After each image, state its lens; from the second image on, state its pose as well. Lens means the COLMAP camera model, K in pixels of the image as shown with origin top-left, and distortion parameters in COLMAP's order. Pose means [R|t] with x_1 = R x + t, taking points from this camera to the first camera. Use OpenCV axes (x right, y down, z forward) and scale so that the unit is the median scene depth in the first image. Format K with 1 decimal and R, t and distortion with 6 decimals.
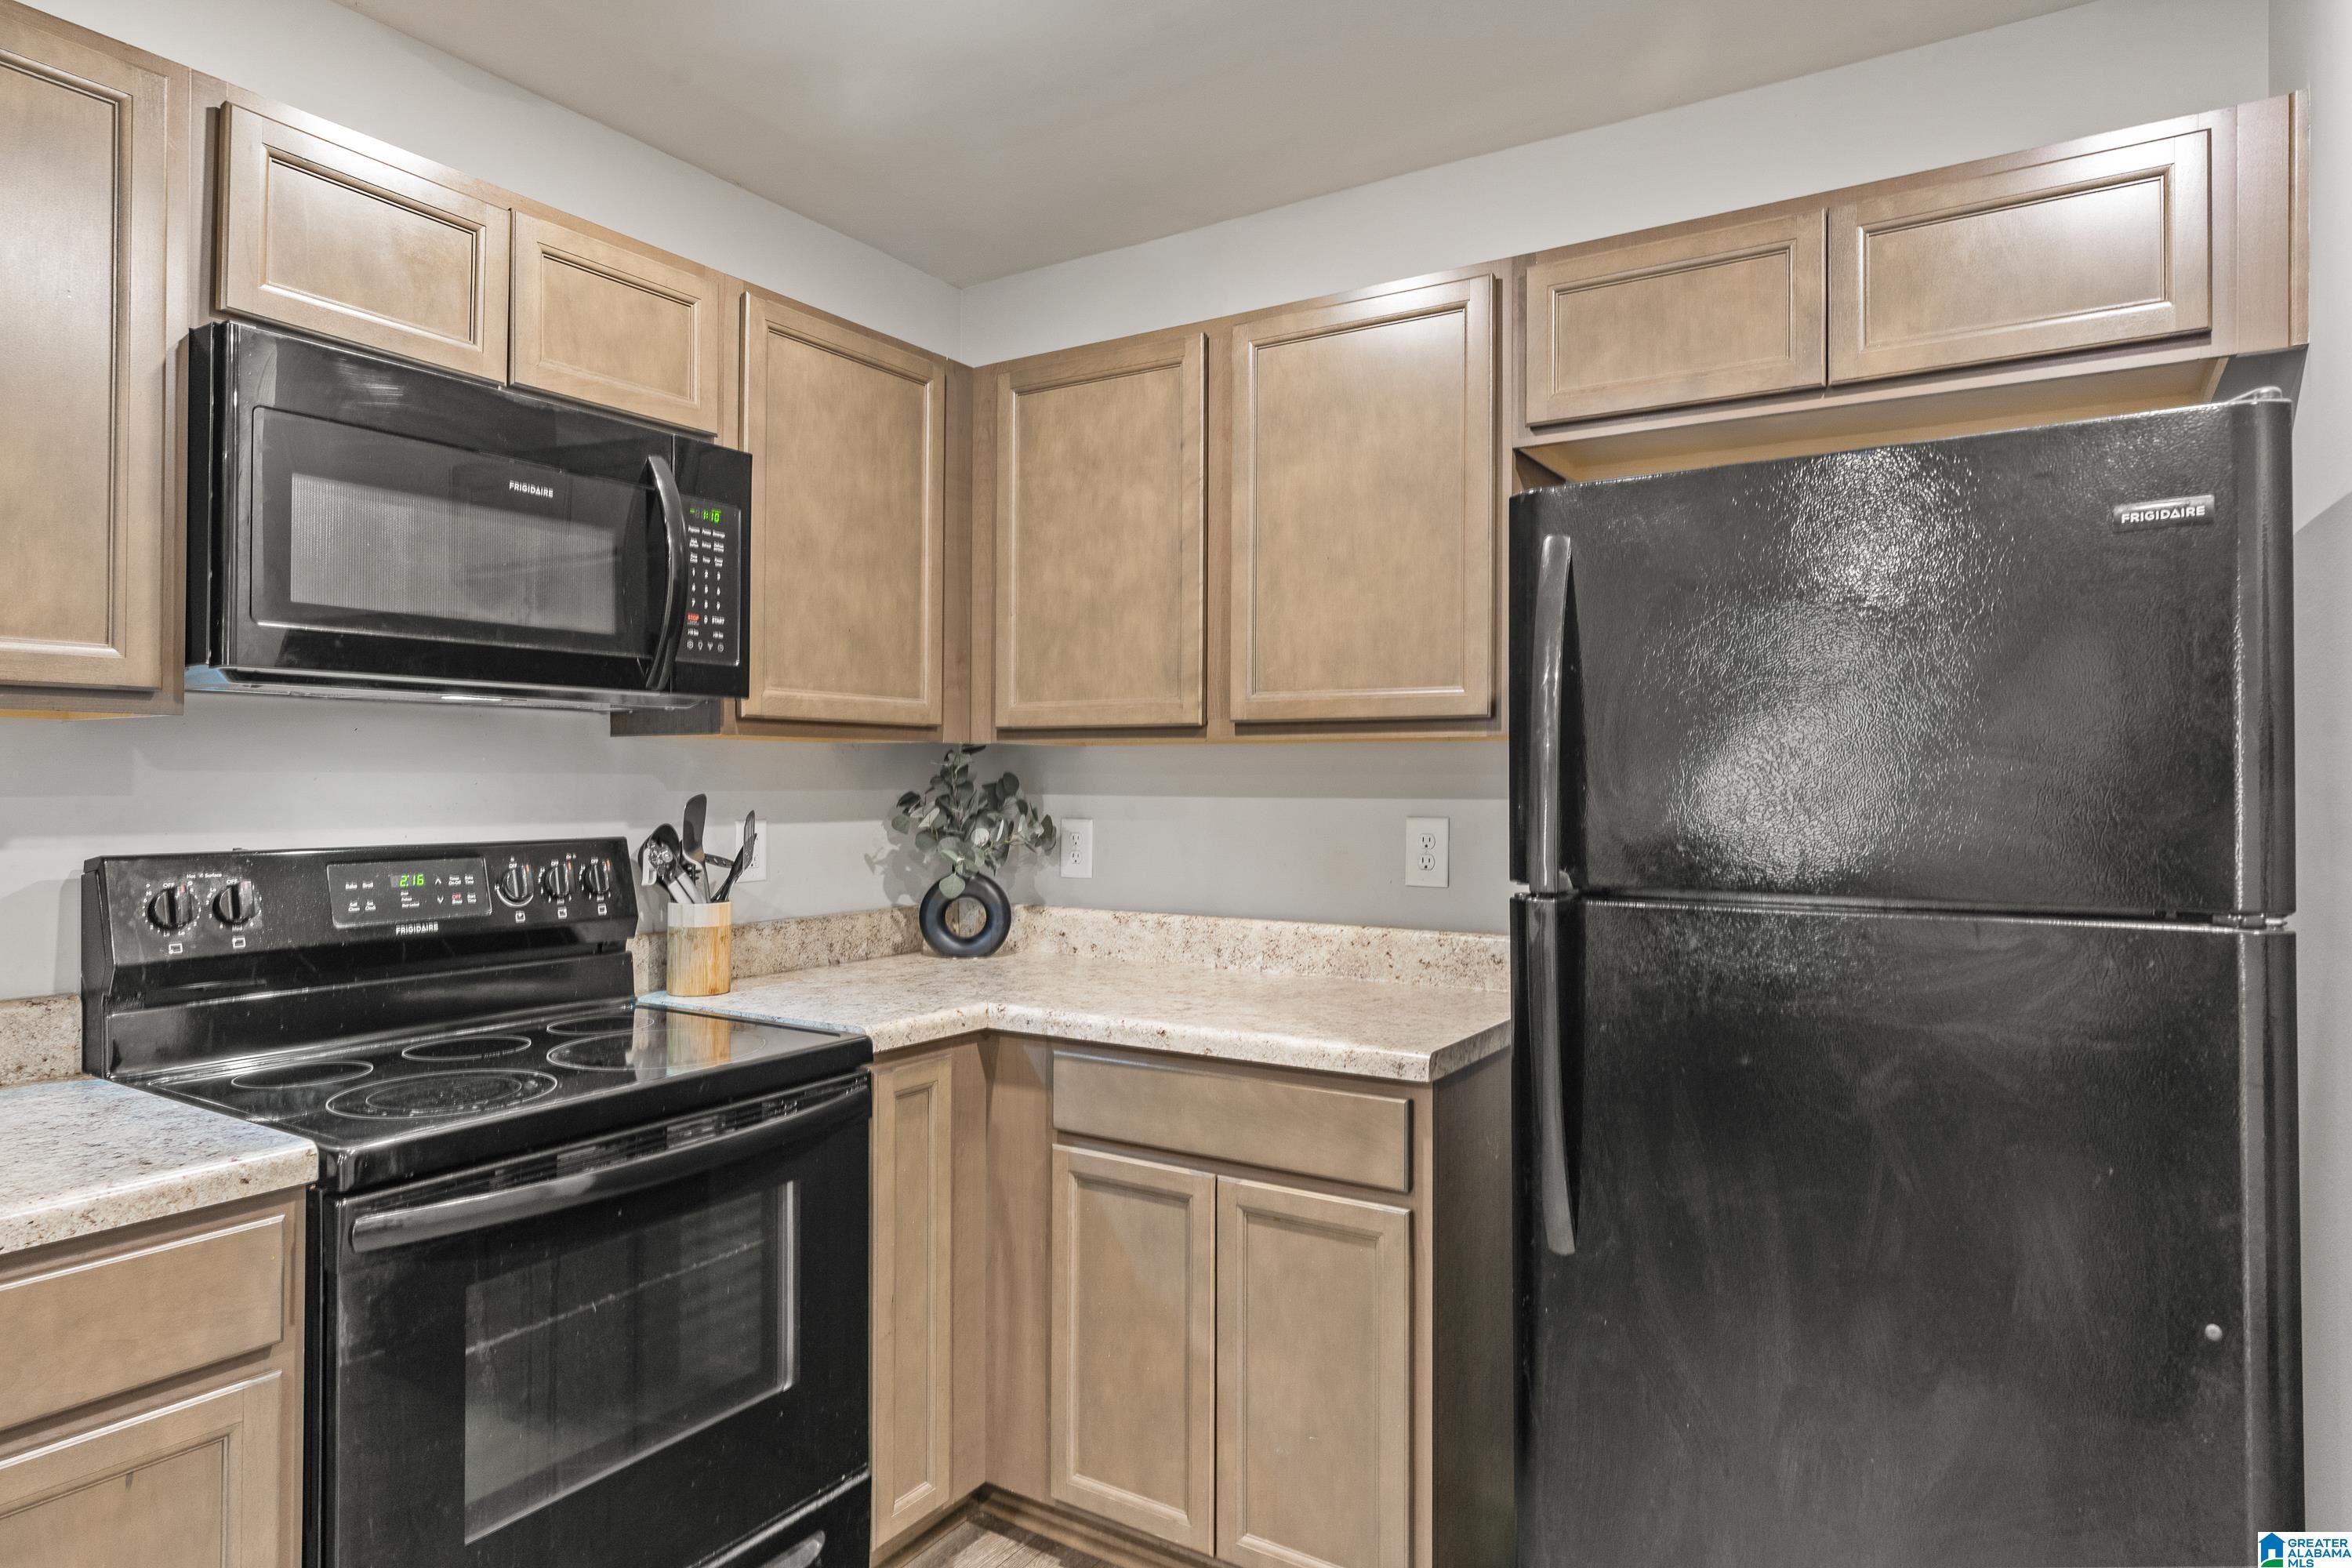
lens RADIAL K [[1356.5, 0, 1181.1], [0, 1356.5, 772.9], [0, 0, 1]] dist [-0.002687, 0.000231]
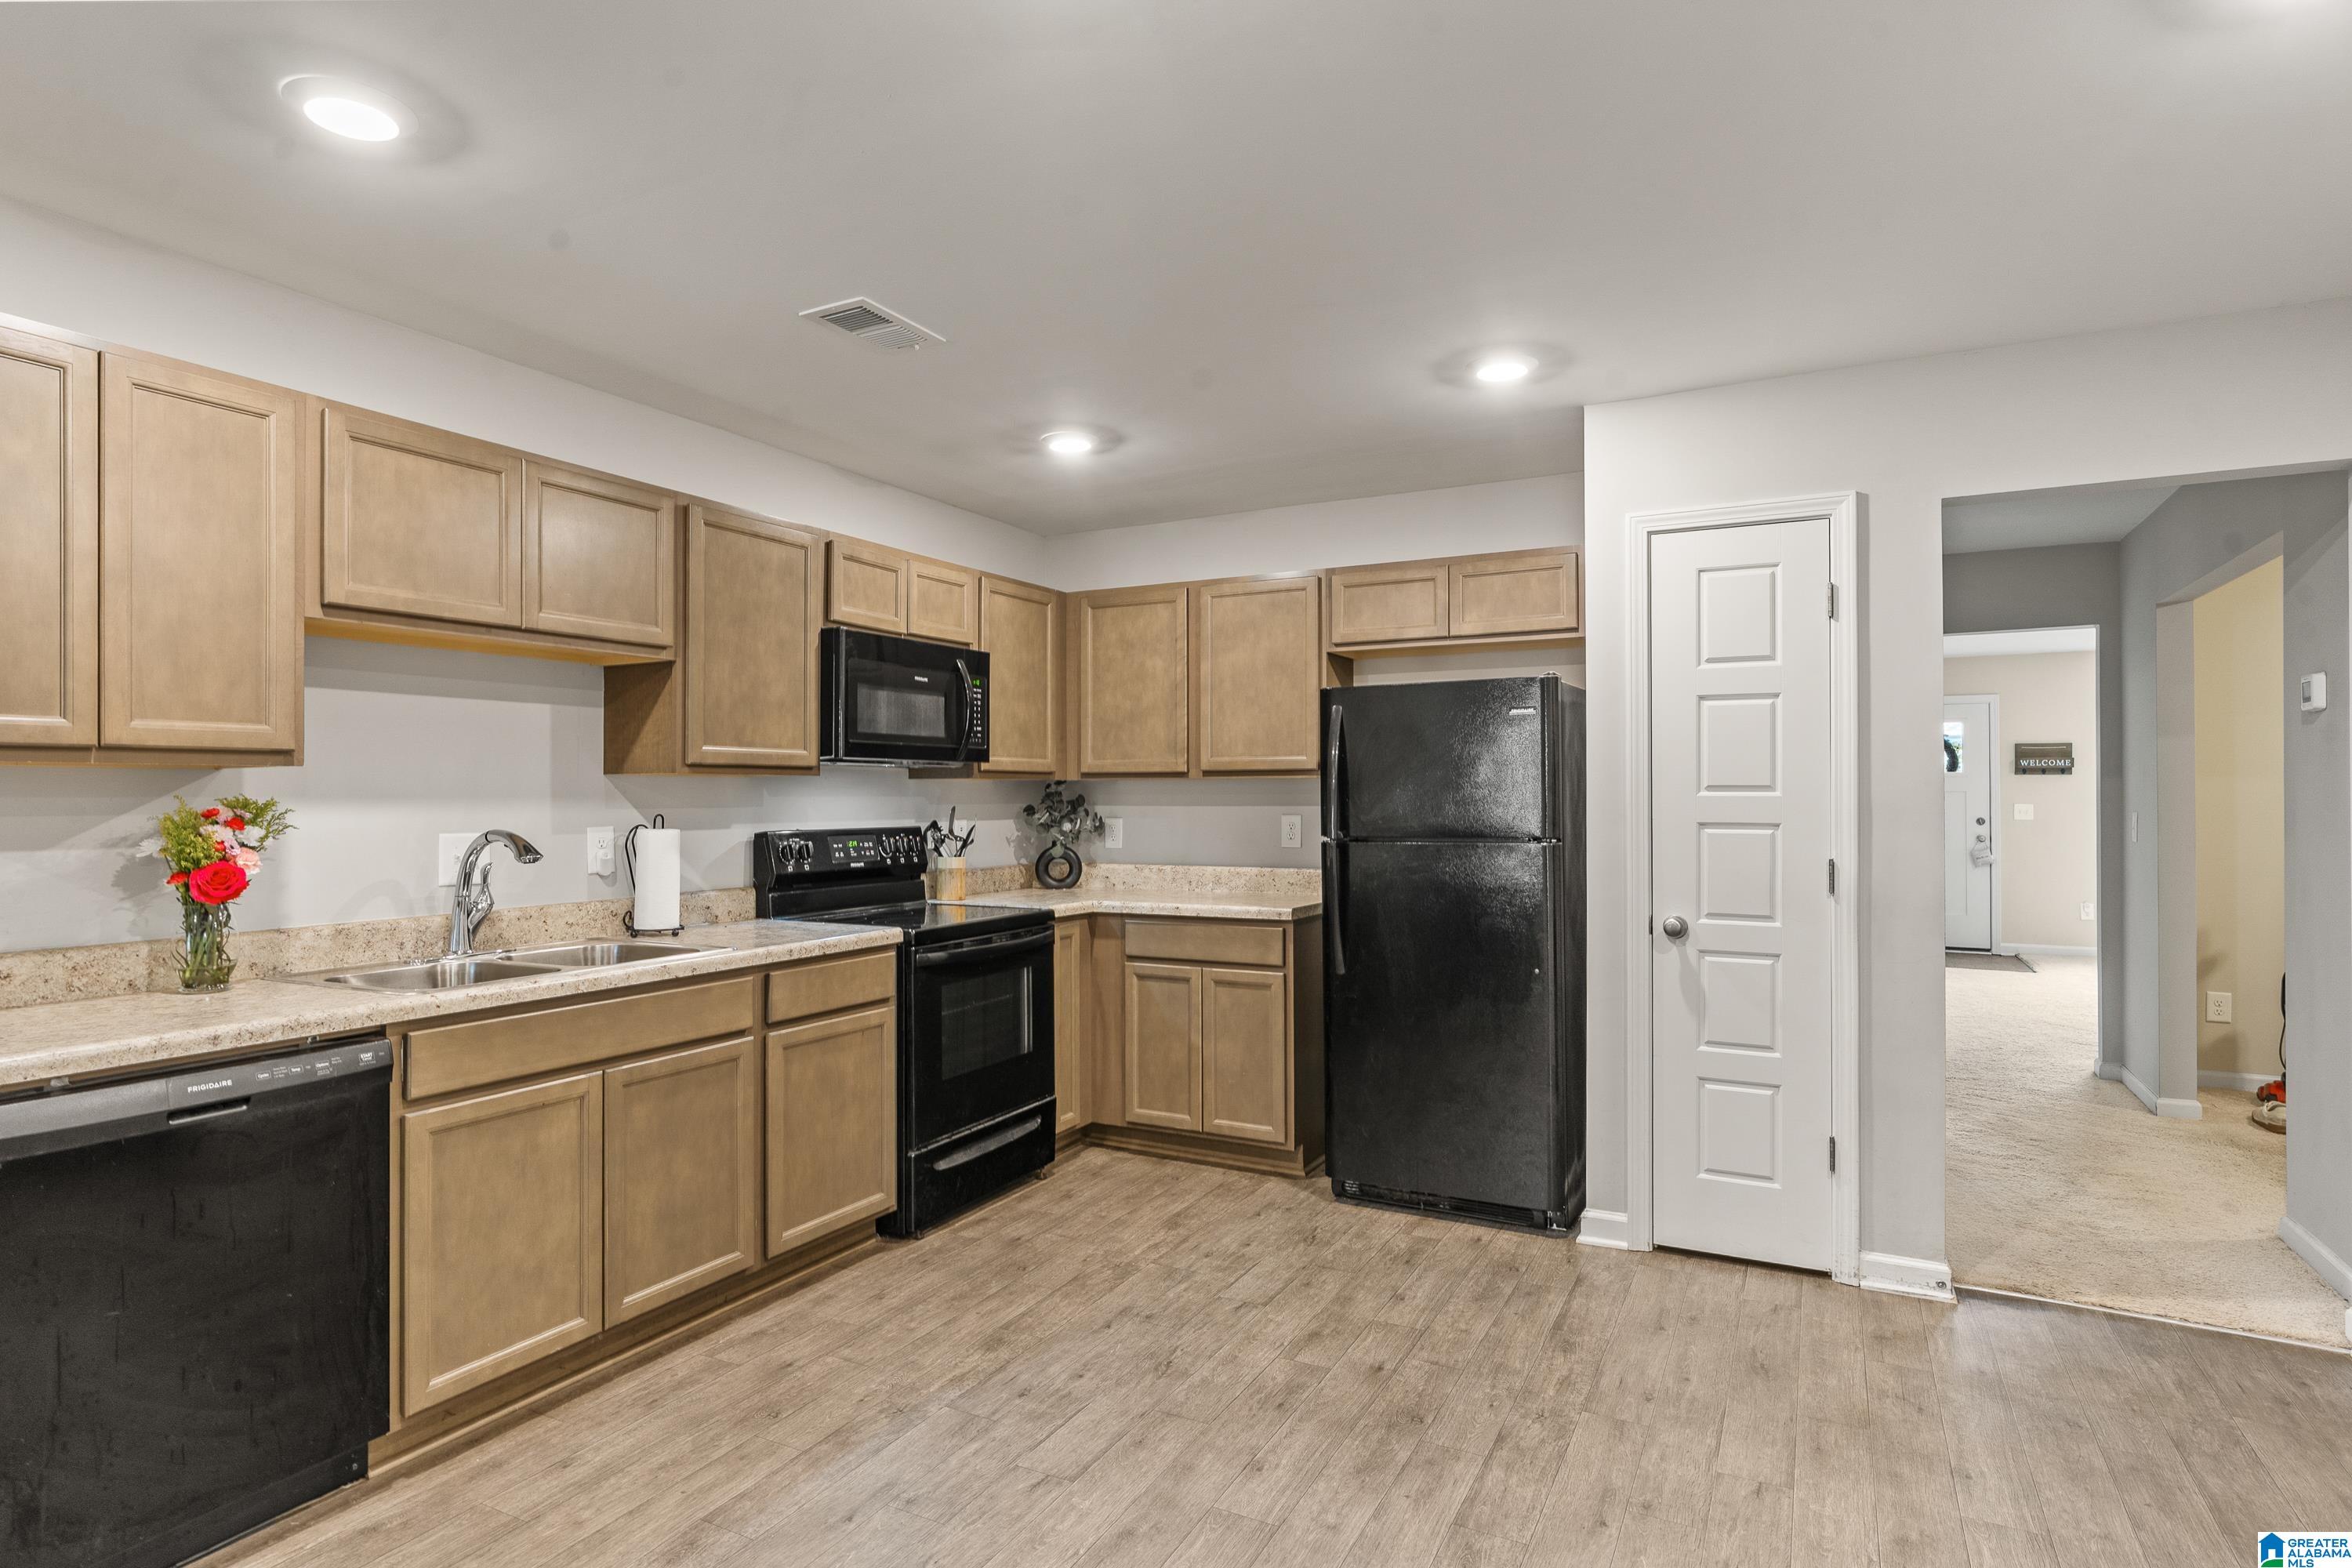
lens RADIAL K [[1223.9, 0, 1173.4], [0, 1223.9, 790.9], [0, 0, 1]] dist [0.000721, 0.000004]
pose [[0.997049, -0.006484, 0.076493, -0.171392], [0.006439, 0.999979, 0.000825, -0.008156], [-0.076496, -0.000330, 0.997070, -1.029470]]
